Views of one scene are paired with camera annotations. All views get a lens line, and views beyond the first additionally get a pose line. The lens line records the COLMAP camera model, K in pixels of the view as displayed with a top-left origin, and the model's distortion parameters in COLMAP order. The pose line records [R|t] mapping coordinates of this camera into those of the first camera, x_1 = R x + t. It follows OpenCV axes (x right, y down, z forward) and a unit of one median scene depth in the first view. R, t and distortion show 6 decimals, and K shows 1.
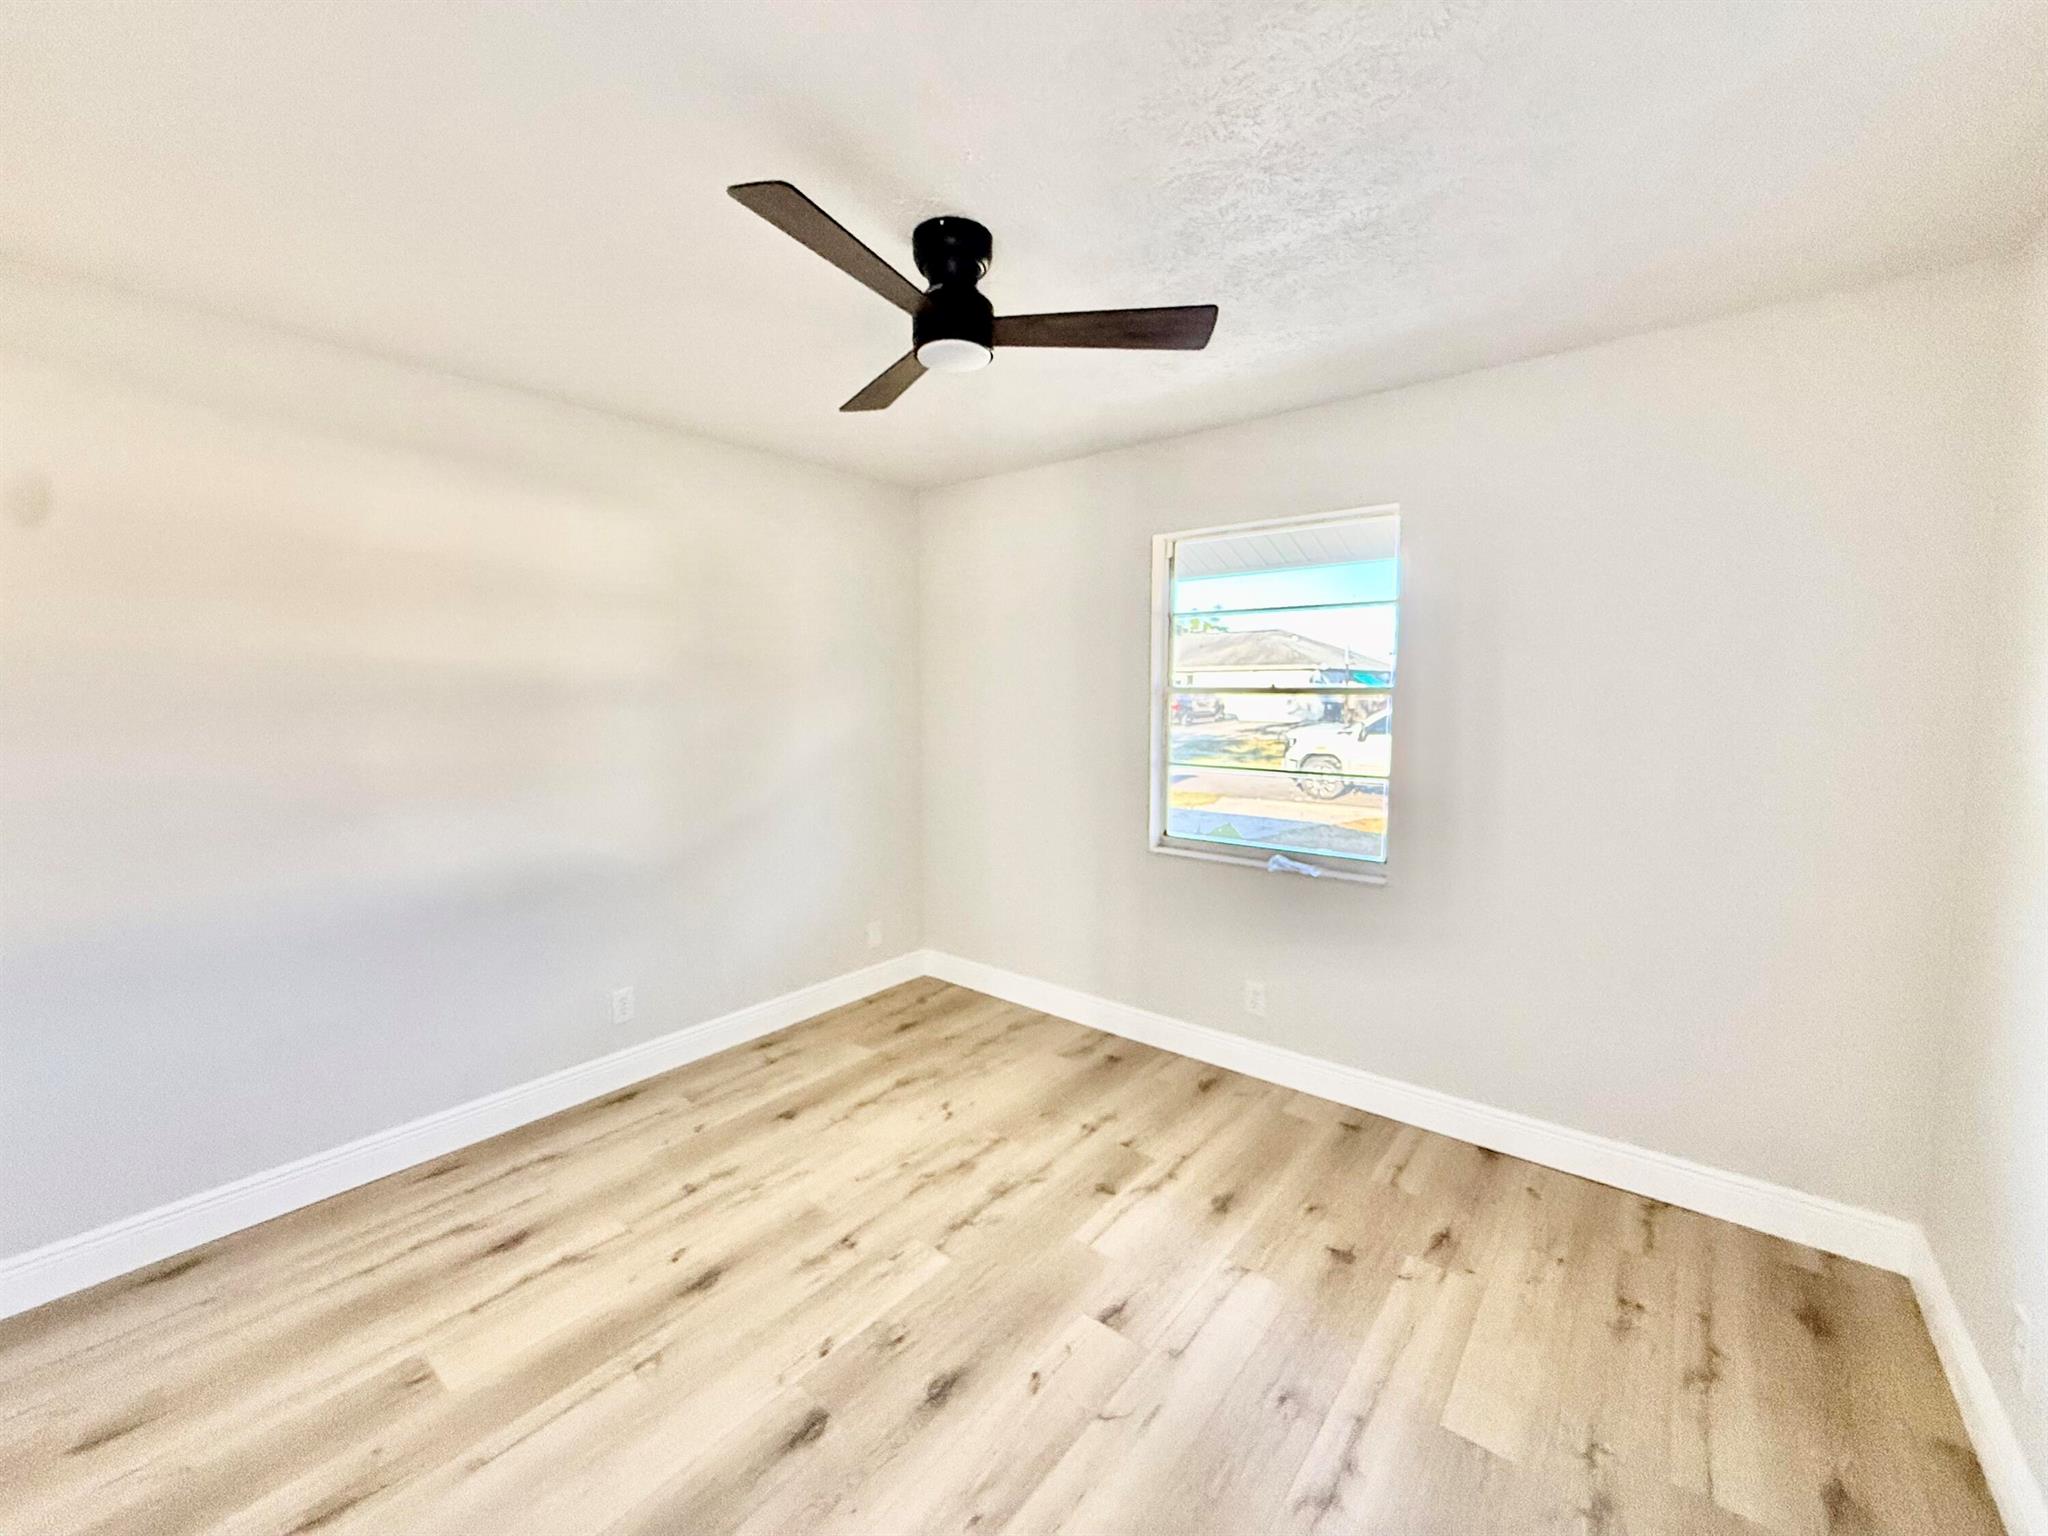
lens RADIAL K [[815.2, 0, 1017.8], [0, 815.2, 767.0], [0, 0, 1]] dist [-0.000888, -0.000104]
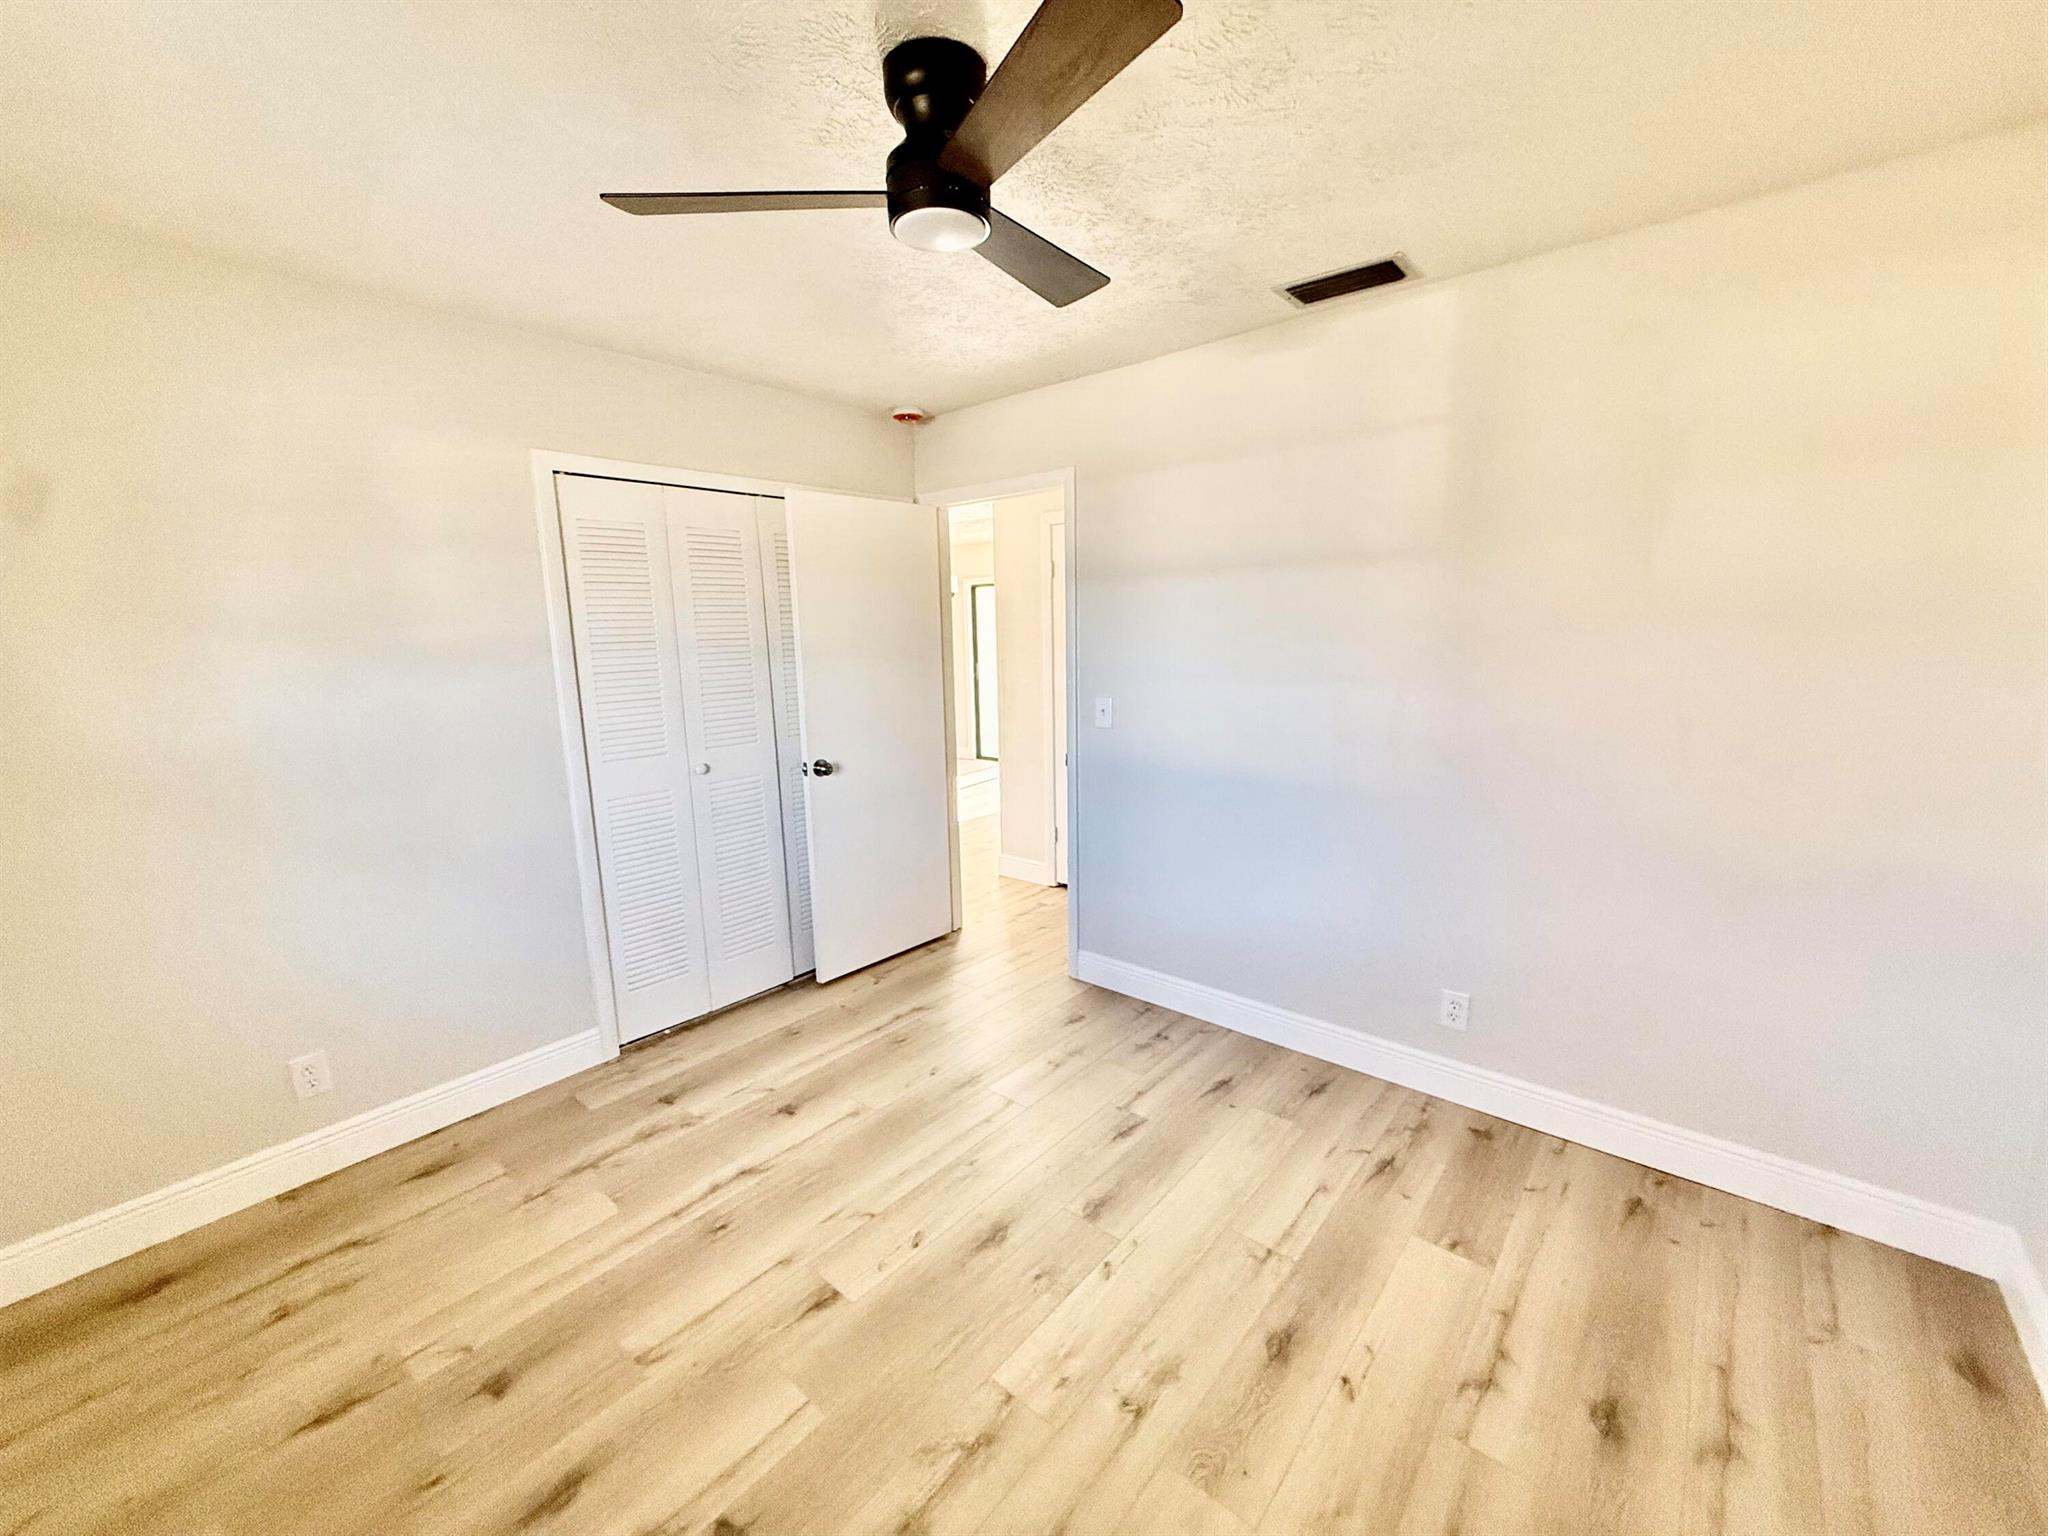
lens RADIAL K [[815.2, 0, 1017.8], [0, 815.2, 767.0], [0, 0, 1]] dist [-0.000888, -0.000104]
pose [[-0.999282, 0.017526, 0.033576, -0.151483], [0.025675, 0.965179, 0.260327, -0.180625], [-0.027845, 0.261002, -0.964937, 1.685664]]
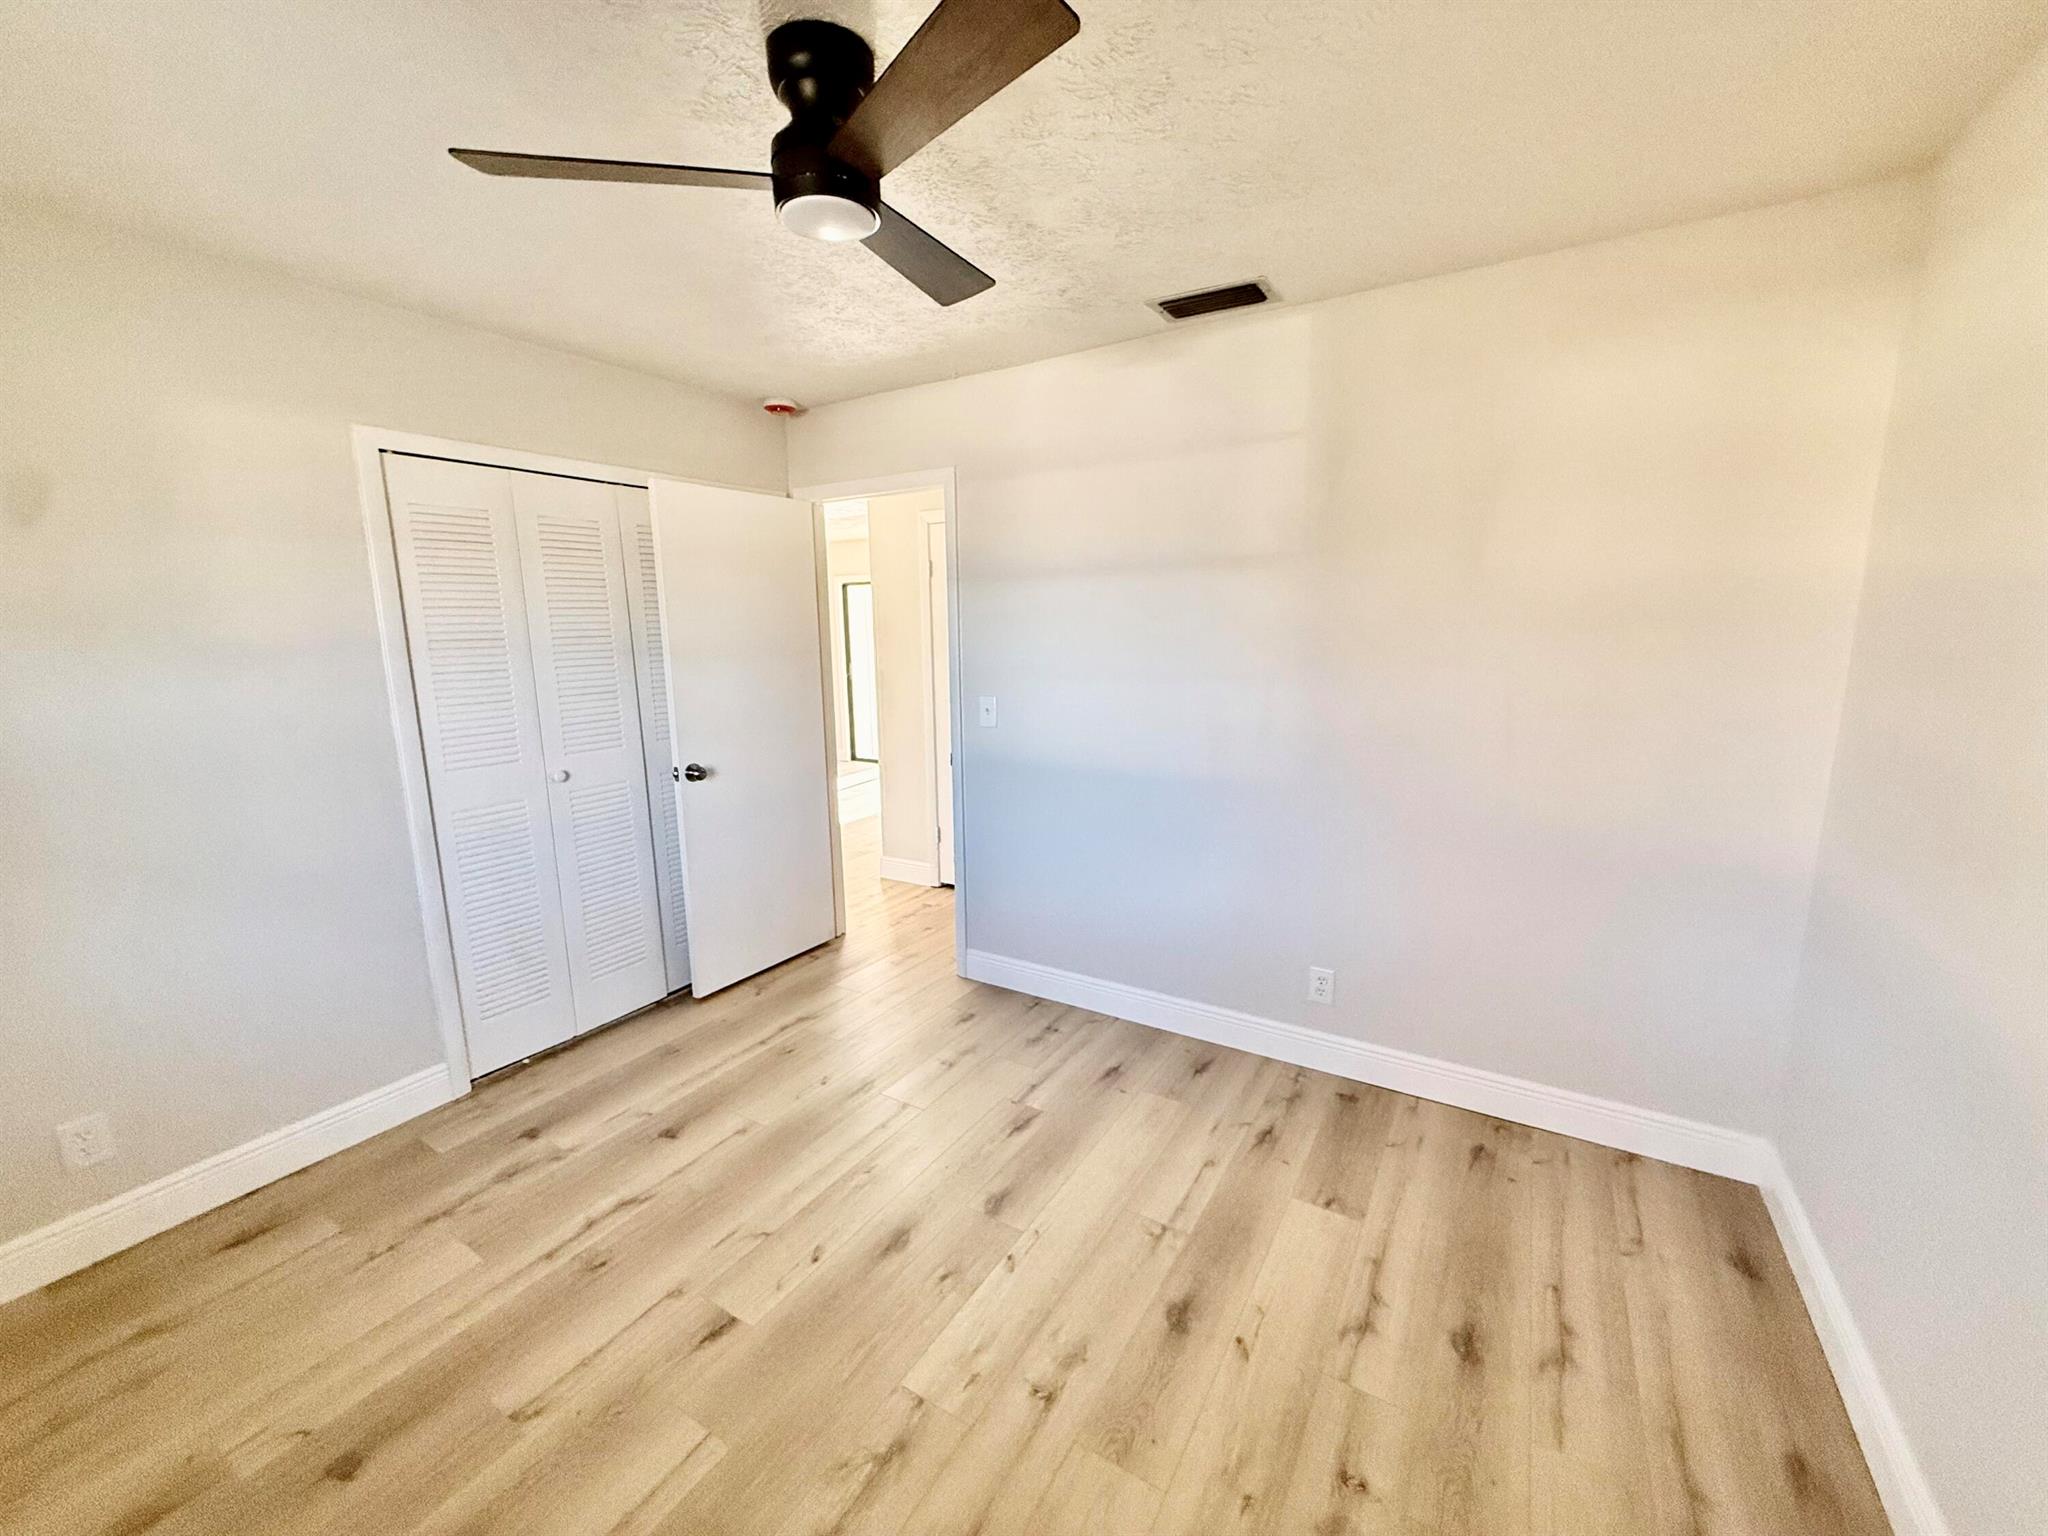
lens RADIAL K [[815.2, 0, 1017.8], [0, 815.2, 767.0], [0, 0, 1]] dist [-0.000888, -0.000104]
pose [[-0.991894, 0.037084, -0.121536, -0.125600], [0.003928, 0.964959, 0.262373, -0.179763], [0.127006, 0.259769, -0.957282, 1.687120]]
